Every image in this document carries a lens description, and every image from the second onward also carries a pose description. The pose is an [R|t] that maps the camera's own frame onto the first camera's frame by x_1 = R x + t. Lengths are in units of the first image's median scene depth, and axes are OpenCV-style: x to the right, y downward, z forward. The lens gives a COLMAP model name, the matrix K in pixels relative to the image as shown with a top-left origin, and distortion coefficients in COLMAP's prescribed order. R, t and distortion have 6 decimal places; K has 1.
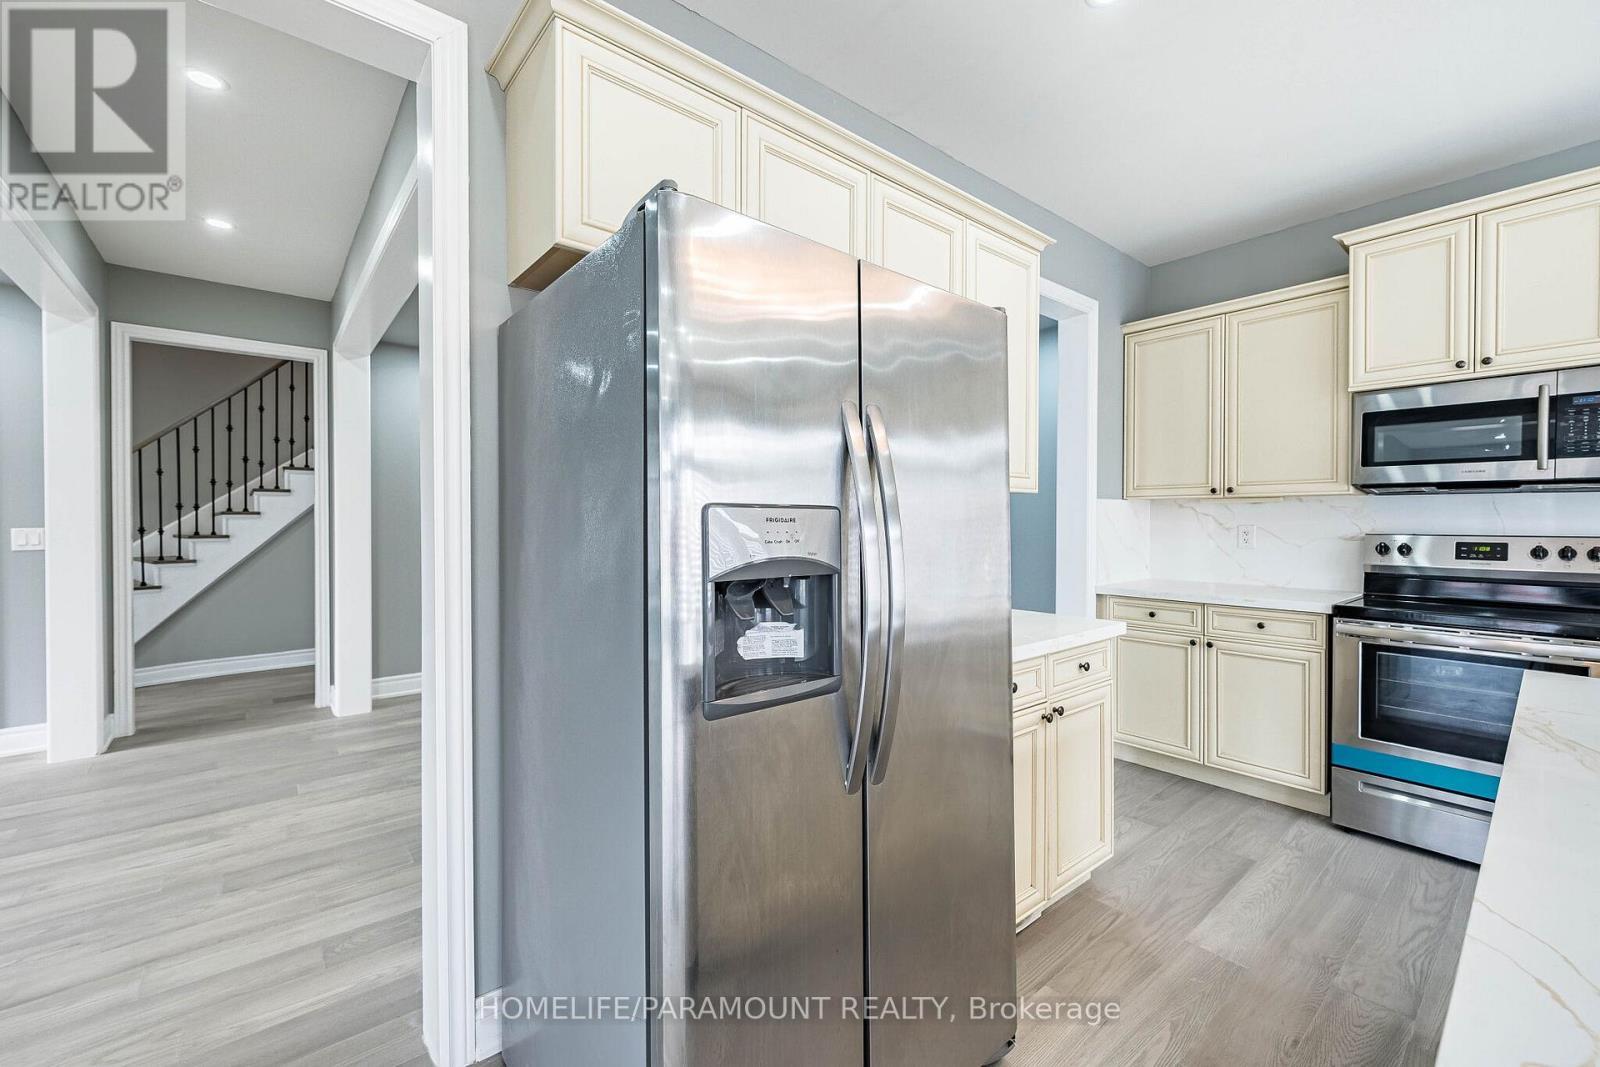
lens RADIAL K [[658.9, 0, 797.7], [0, 658.9, 524.3], [0, 0, 1]] dist [-0.001887, 0.000958]
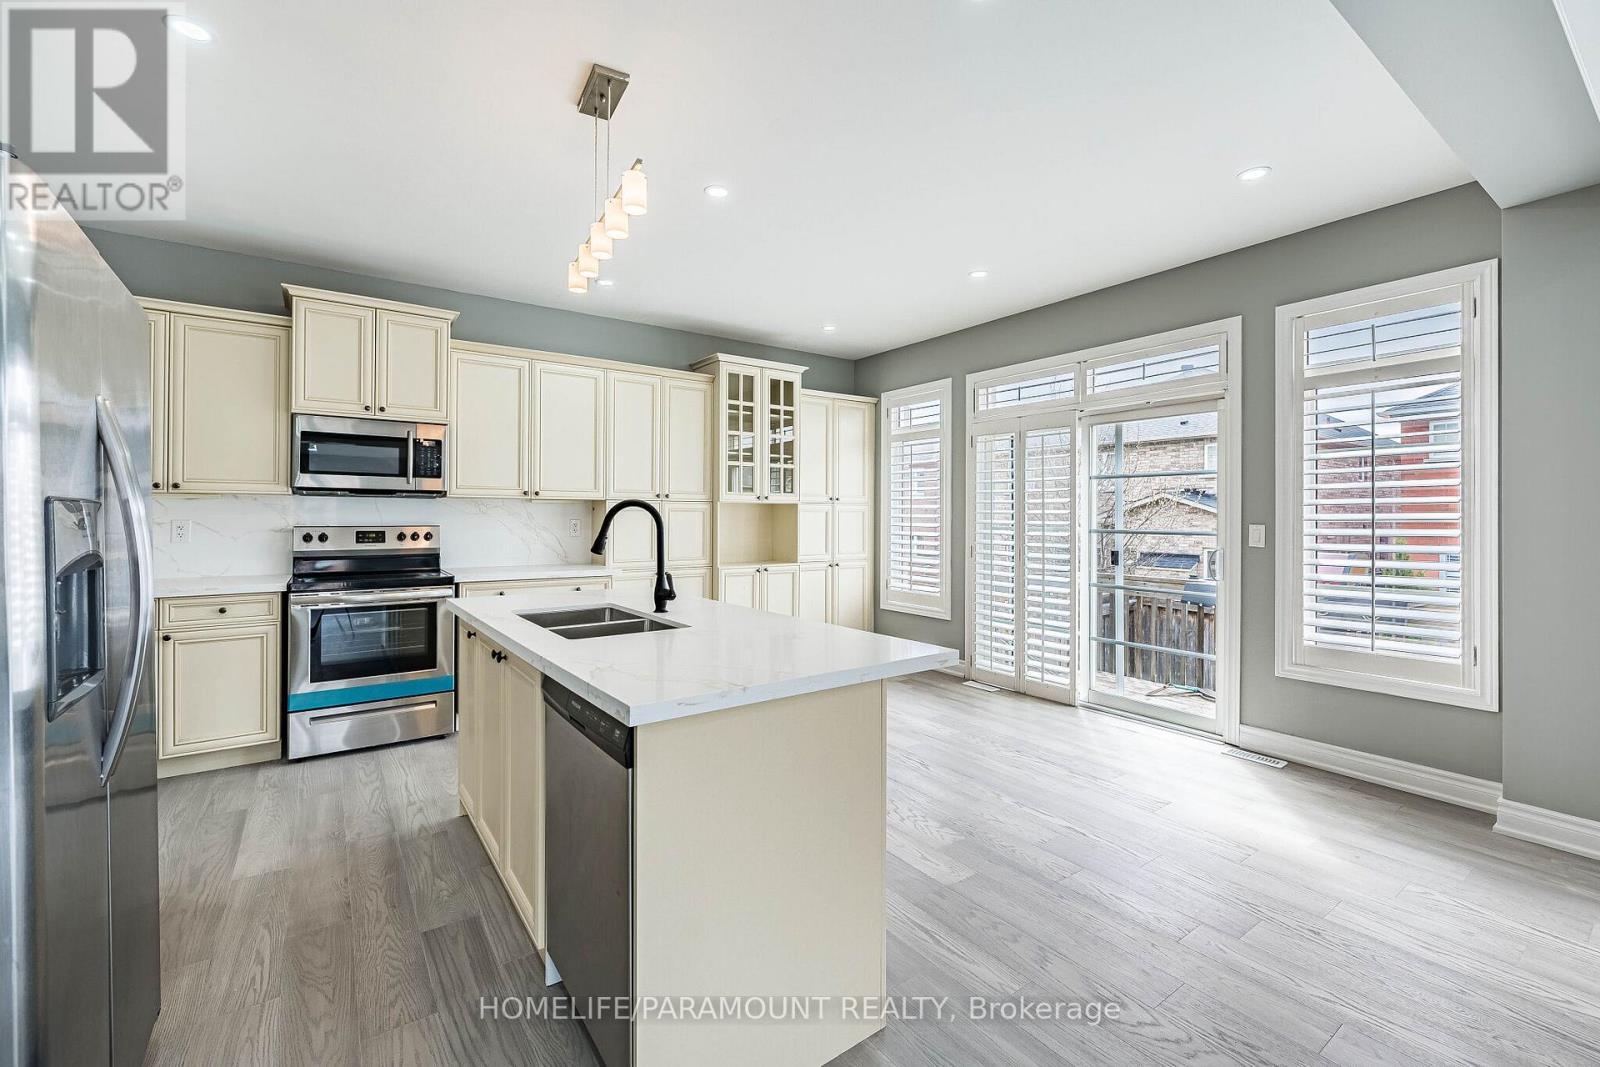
lens RADIAL K [[675.2, 0, 798.3], [0, 675.2, 511.4], [0, 0, 1]] dist [-0.002976, -0.000401]
pose [[0.081033, 0.009354, 0.996667, -0.360282], [0.004637, 0.999942, -0.009762, 0.003259], [-0.996701, 0.005413, 0.080985, -0.058020]]
